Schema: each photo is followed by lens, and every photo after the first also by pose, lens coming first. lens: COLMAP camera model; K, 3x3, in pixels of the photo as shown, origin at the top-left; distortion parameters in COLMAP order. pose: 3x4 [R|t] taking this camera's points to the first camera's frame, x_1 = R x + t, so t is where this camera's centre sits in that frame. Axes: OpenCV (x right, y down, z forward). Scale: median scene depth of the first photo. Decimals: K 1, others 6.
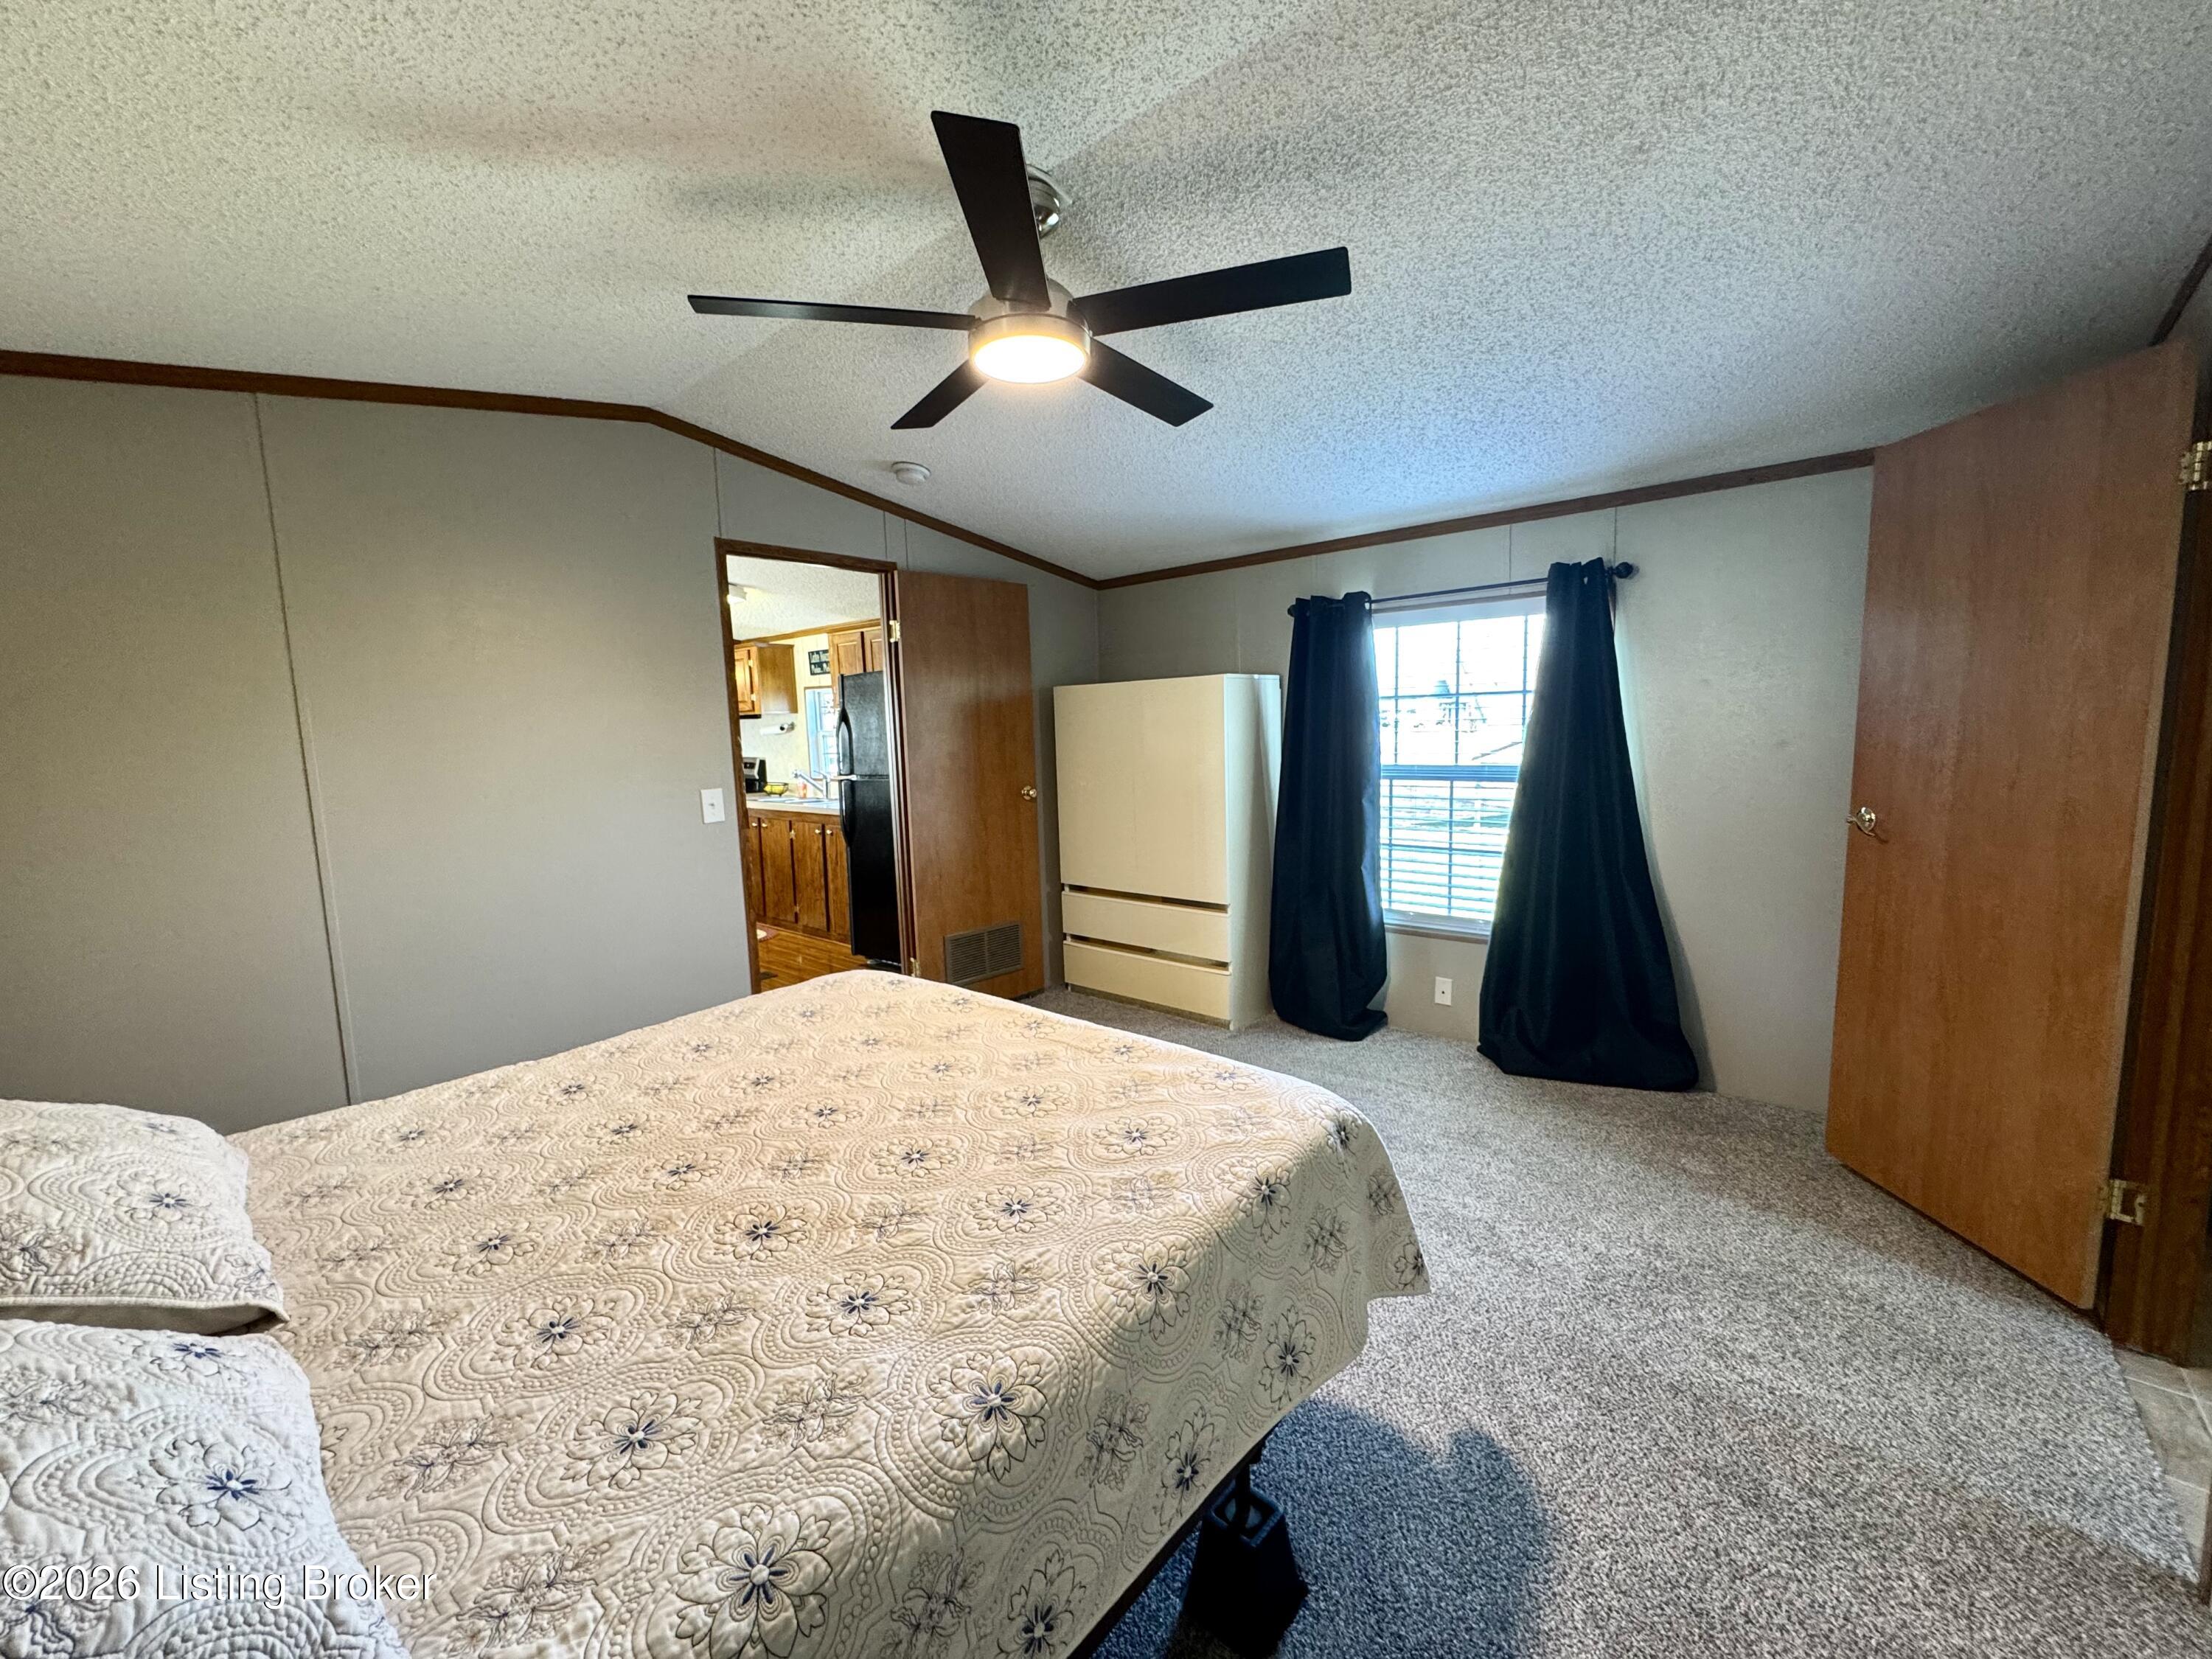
lens RADIAL K [[881.1, 0, 1103.8], [0, 881.1, 830.5], [0, 0, 1]] dist [-0.004922, 0.000364]
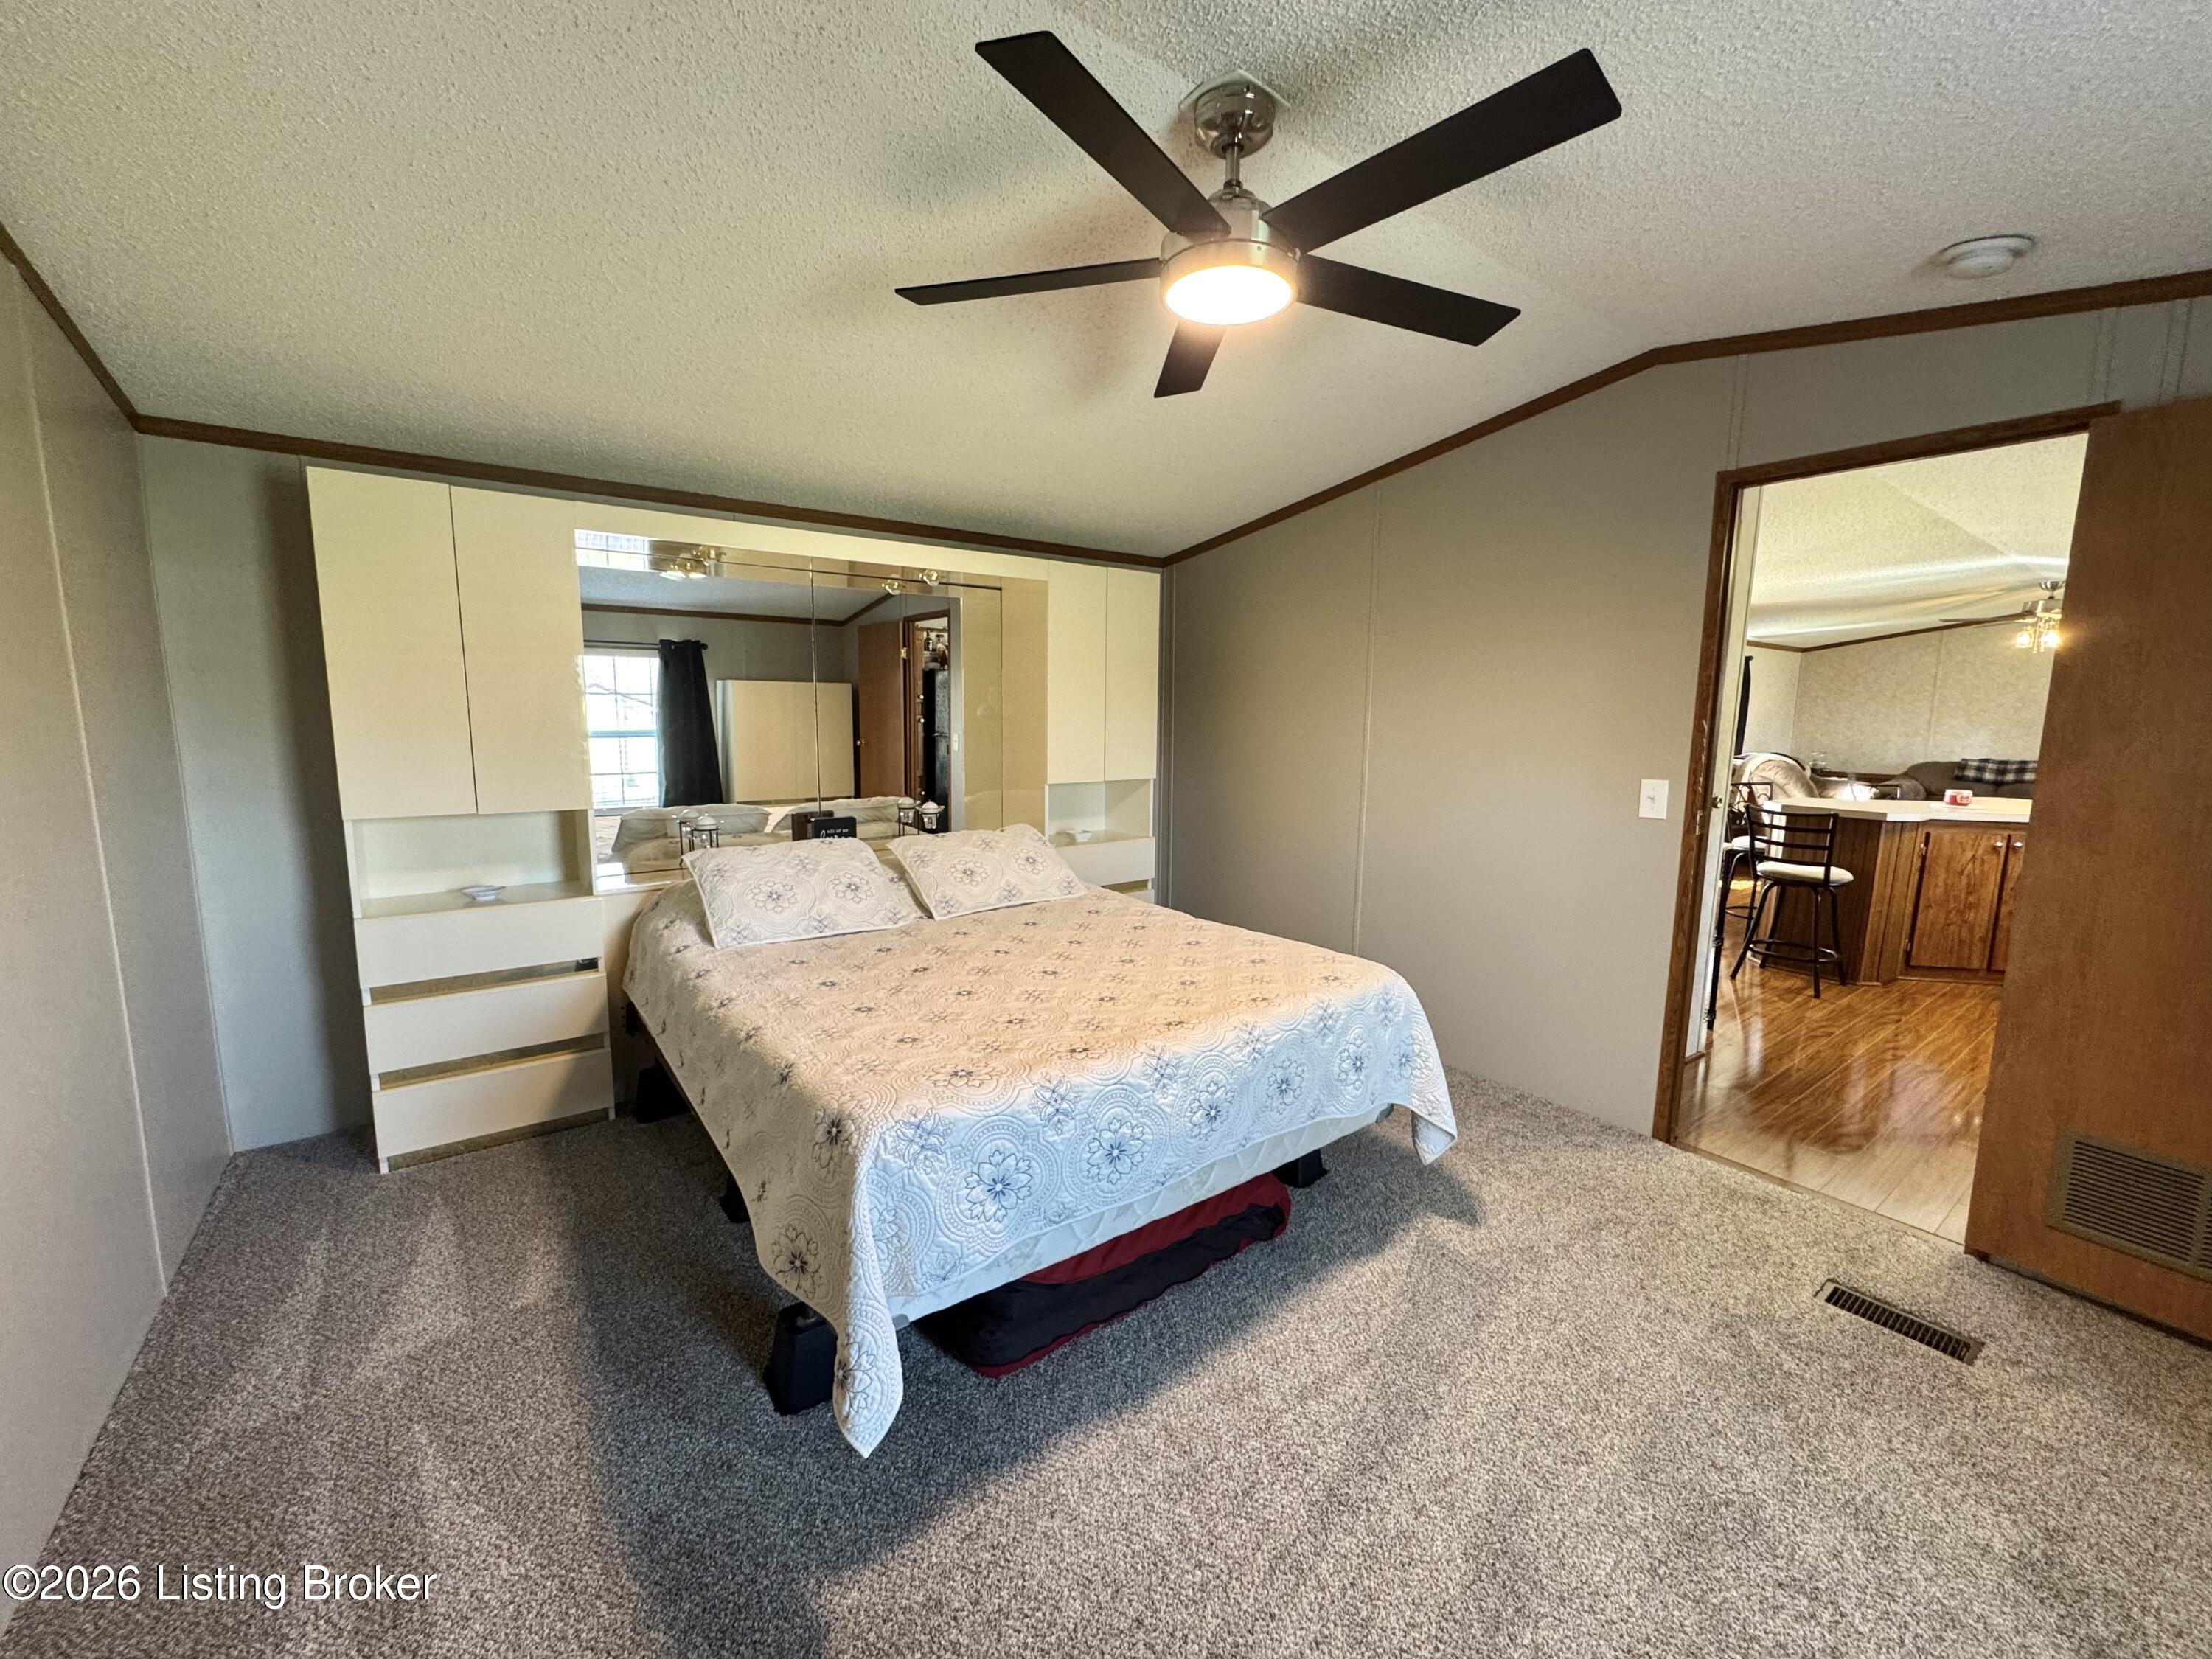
lens RADIAL K [[881.1, 0, 1103.8], [0, 881.1, 830.5], [0, 0, 1]] dist [-0.004922, 0.000364]
pose [[-0.210924, 0.167704, -0.963009, 0.540582], [-0.117713, 0.973646, 0.195338, -0.108434], [0.970389, 0.154560, -0.185625, 0.686285]]
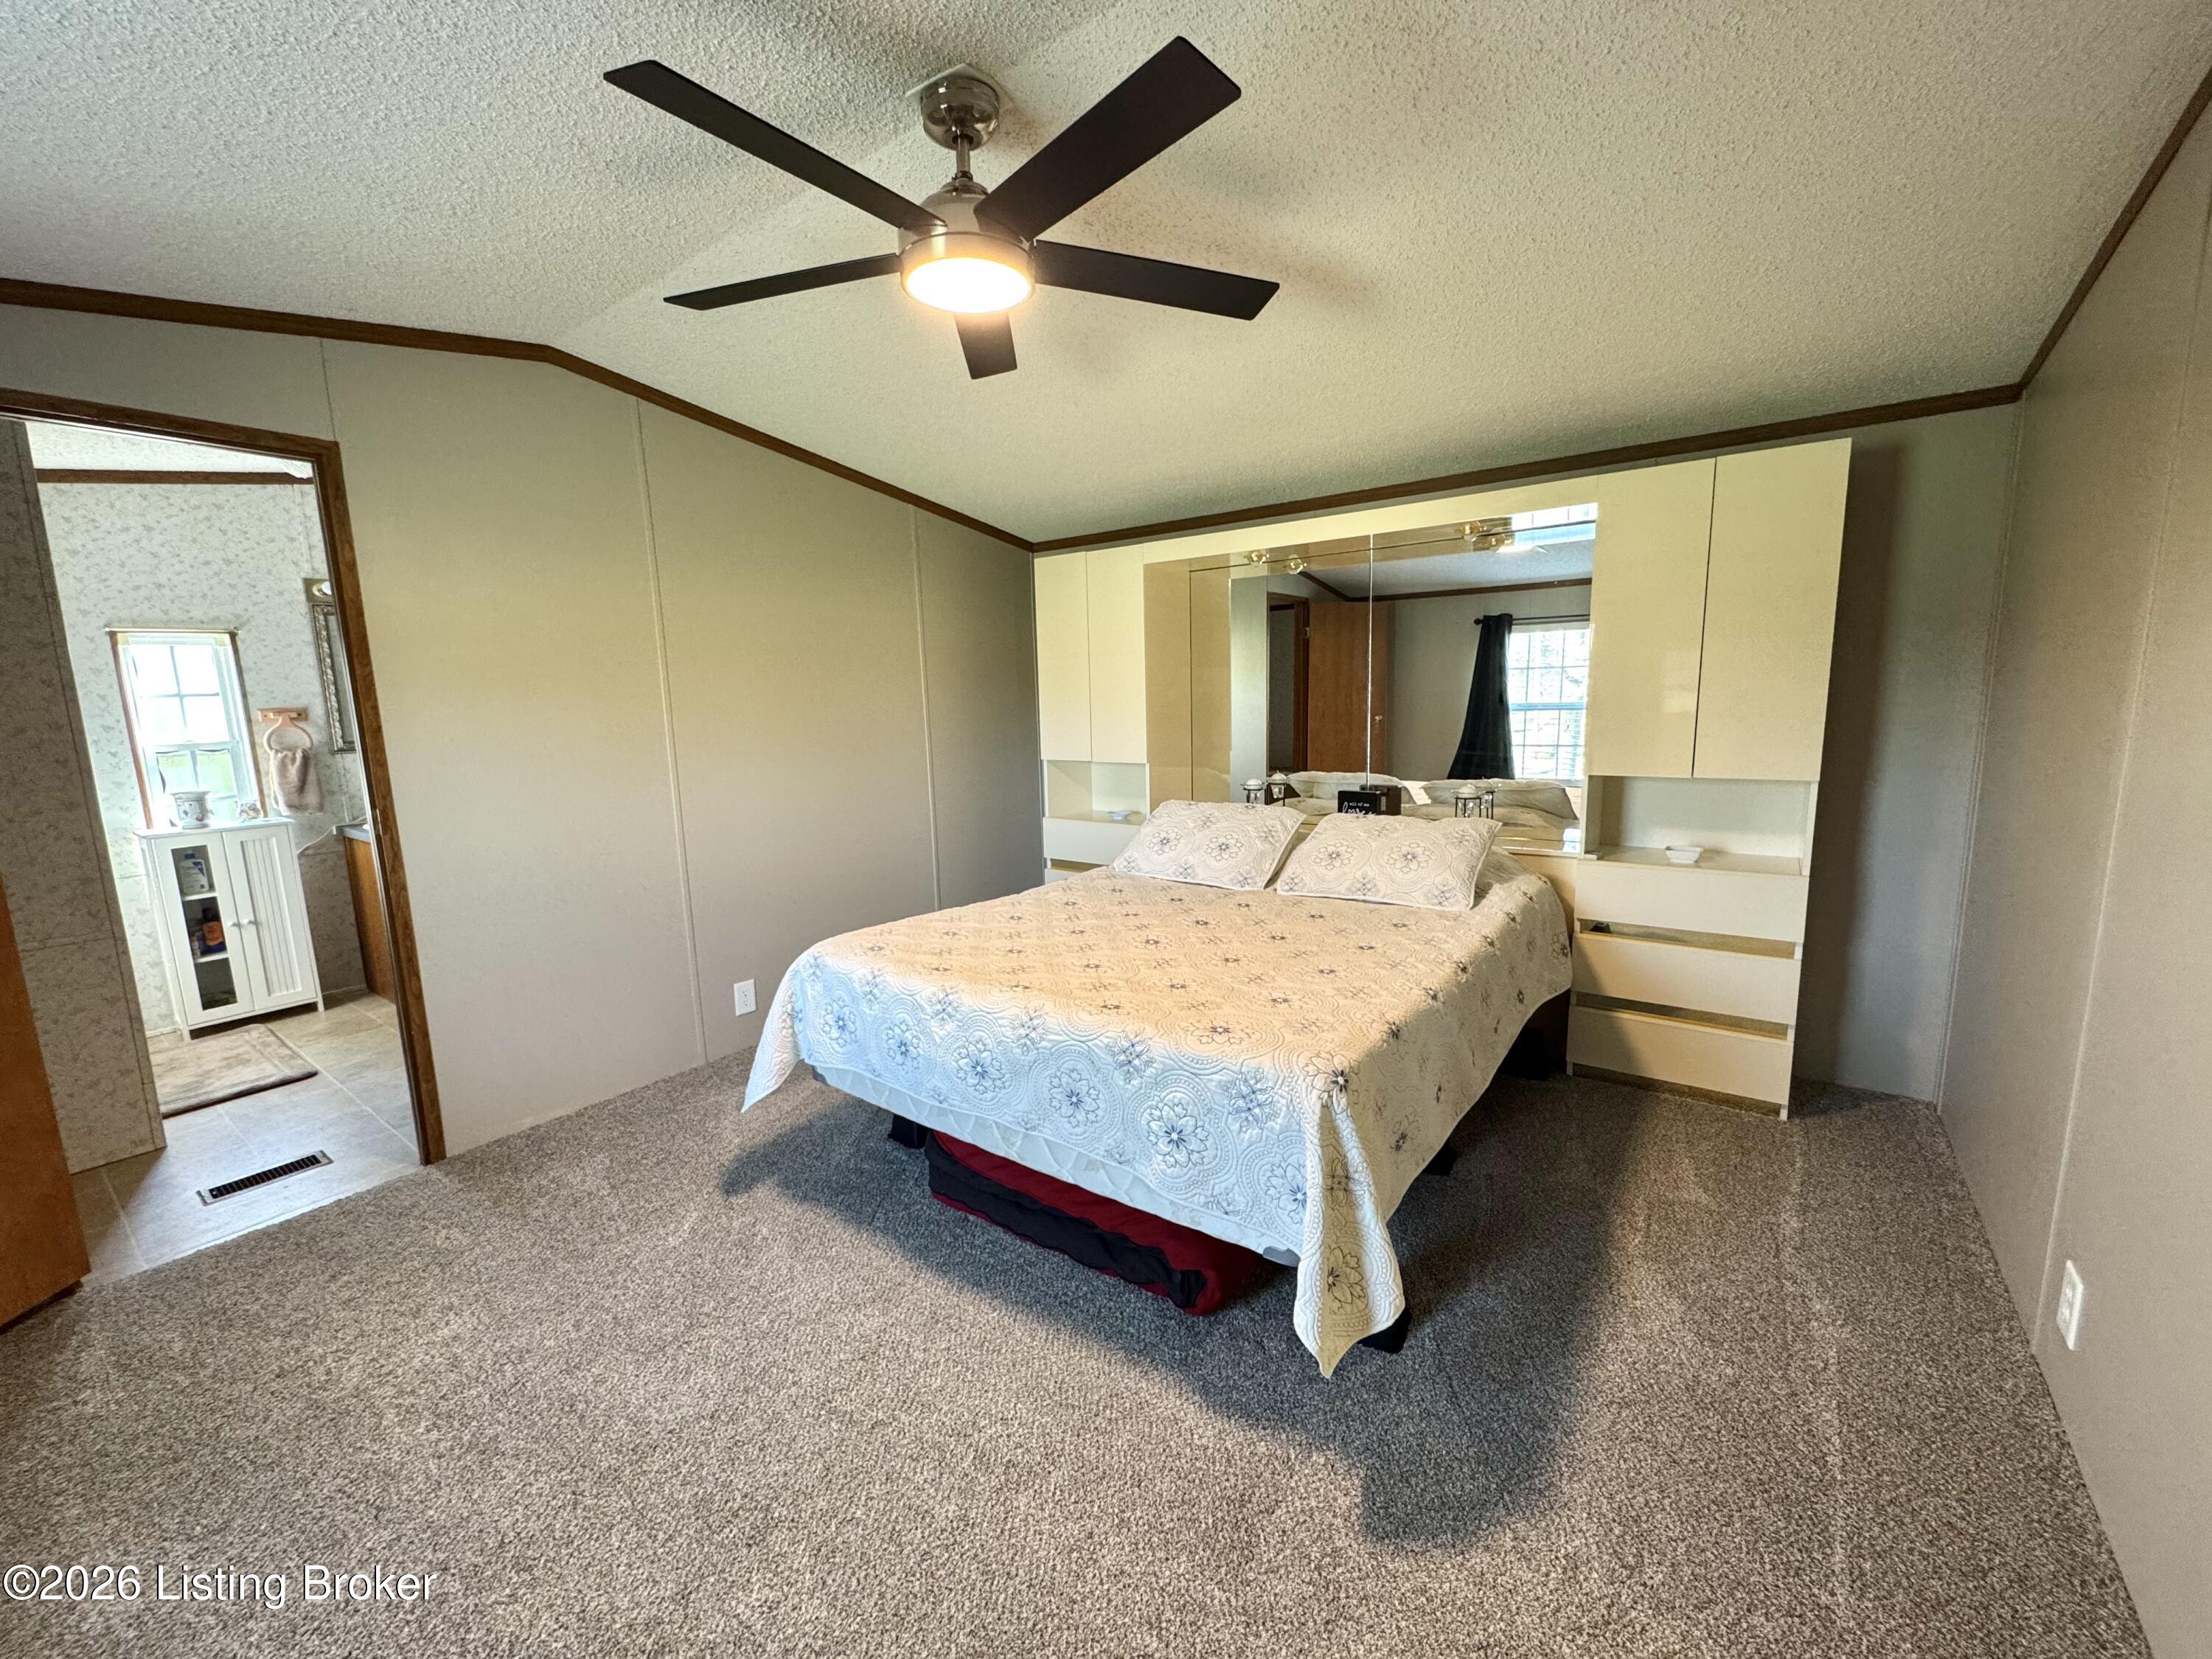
lens RADIAL K [[862.7, 0, 1106.4], [0, 862.7, 819.5], [0, 0, 1]] dist [-0.001738, -0.000078]
pose [[-0.993068, 0.080115, -0.086011, -0.076621], [0.054232, 0.961491, 0.269433, -0.150735], [0.104284, 0.262901, -0.959170, 1.242439]]
